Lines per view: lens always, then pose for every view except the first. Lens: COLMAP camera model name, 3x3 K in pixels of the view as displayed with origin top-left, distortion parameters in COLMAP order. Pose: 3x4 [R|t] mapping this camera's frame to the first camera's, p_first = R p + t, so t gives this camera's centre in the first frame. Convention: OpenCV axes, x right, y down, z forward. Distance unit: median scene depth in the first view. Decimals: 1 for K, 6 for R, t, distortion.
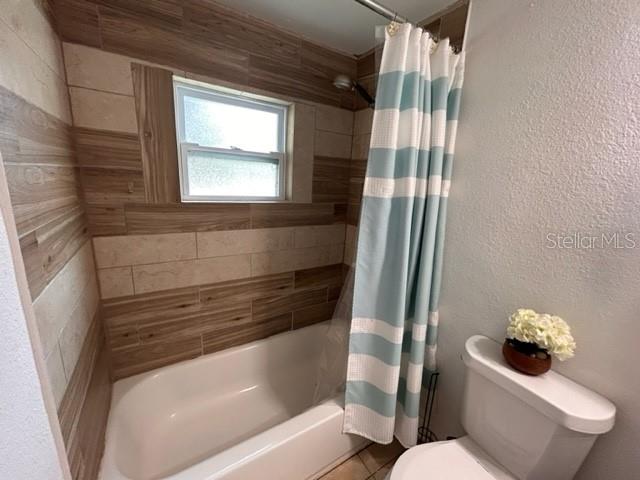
lens RADIAL K [[257.3, 0, 319.9], [0, 257.3, 242.6], [0, 0, 1]] dist [-0.001457, 0.000697]
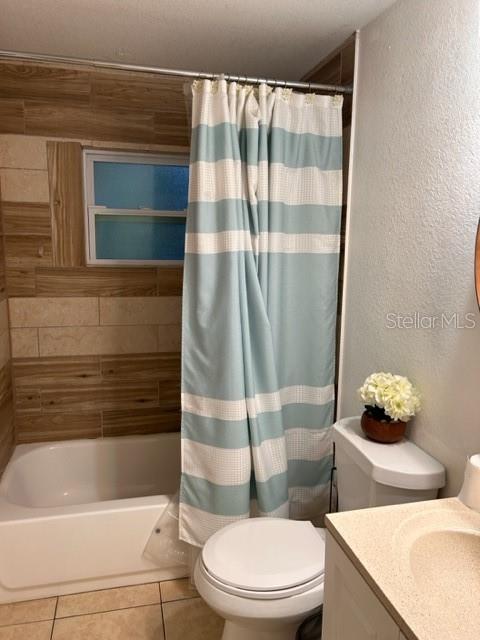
lens RADIAL K [[475.6, 0, 239.8], [0, 475.6, 318.7], [0, 0, 1]] dist [0.008441, 0.009688]
pose [[0.948974, 0.015095, -0.314992, 0.663542], [-0.039705, 0.996624, -0.071858, 0.167944], [0.312844, 0.080698, 0.946370, -0.581349]]
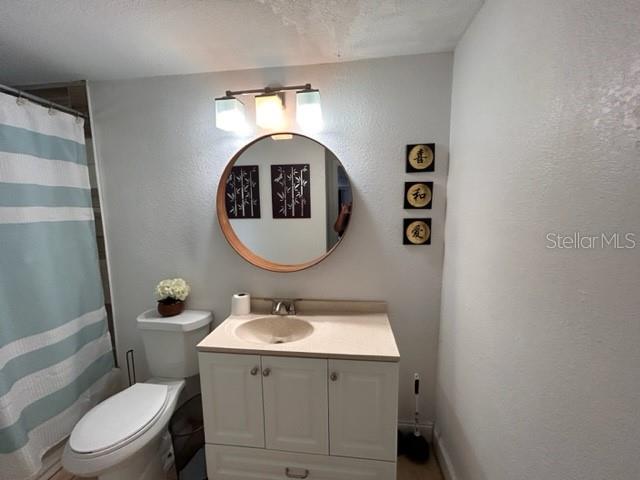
lens RADIAL K [[257.3, 0, 321.5], [0, 257.3, 245.5], [0, 0, 1]] dist [-0.001457, 0.000697]
pose [[0.632899, -0.155293, 0.758500, 0.163905], [0.218764, 0.975626, 0.017208, 0.183676], [-0.742685, 0.155042, 0.651446, -0.699651]]
